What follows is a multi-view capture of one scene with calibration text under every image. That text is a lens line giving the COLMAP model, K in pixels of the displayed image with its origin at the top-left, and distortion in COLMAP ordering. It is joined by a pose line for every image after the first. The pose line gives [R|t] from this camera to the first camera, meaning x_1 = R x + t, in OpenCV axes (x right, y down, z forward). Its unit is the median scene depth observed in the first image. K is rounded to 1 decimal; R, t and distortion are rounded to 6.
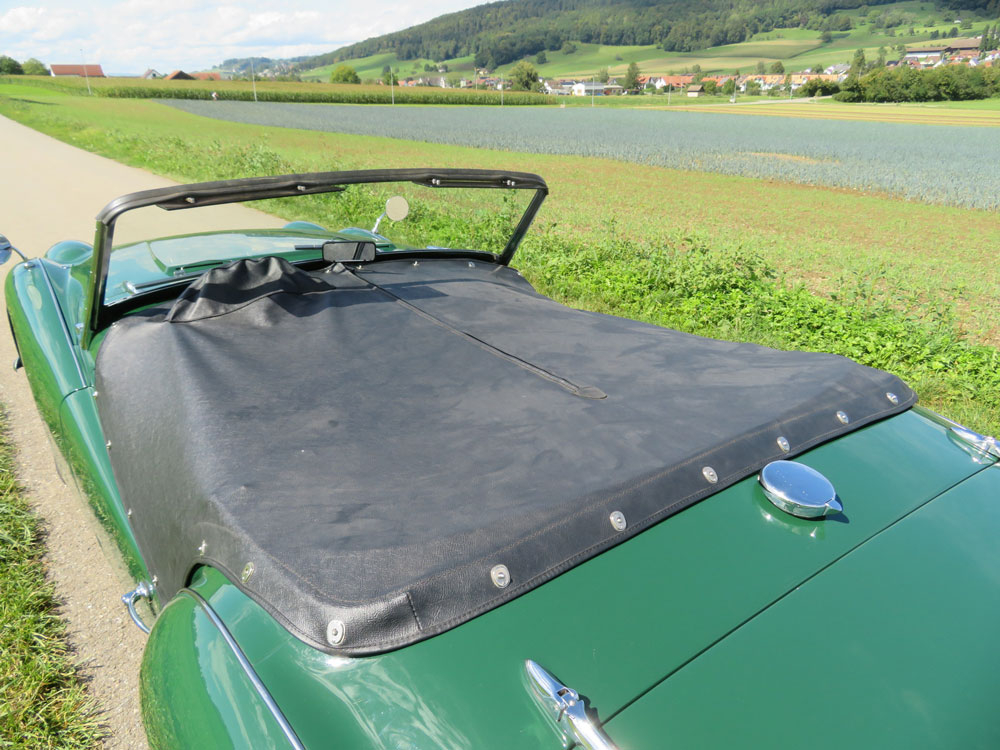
lens RADIAL K [[716.2, 0, 491.9], [0, 716.2, 375.3], [0, 0, 1]] dist [-0.012439, 0.005753]
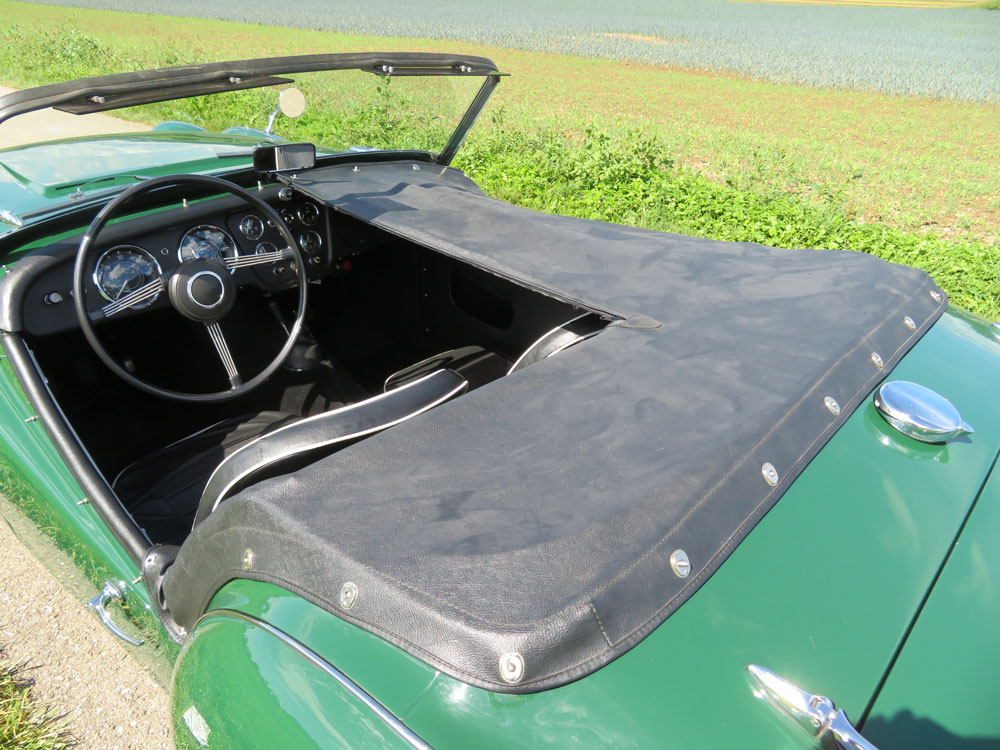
lens RADIAL K [[716.2, 0, 493.6], [0, 716.2, 377.7], [0, 0, 1]] dist [-0.012439, 0.005753]
pose [[0.979807, -0.093999, 0.176471, -0.112725], [0.067484, 0.986279, 0.150663, -0.024954], [-0.188211, -0.135712, 0.972707, 0.089912]]
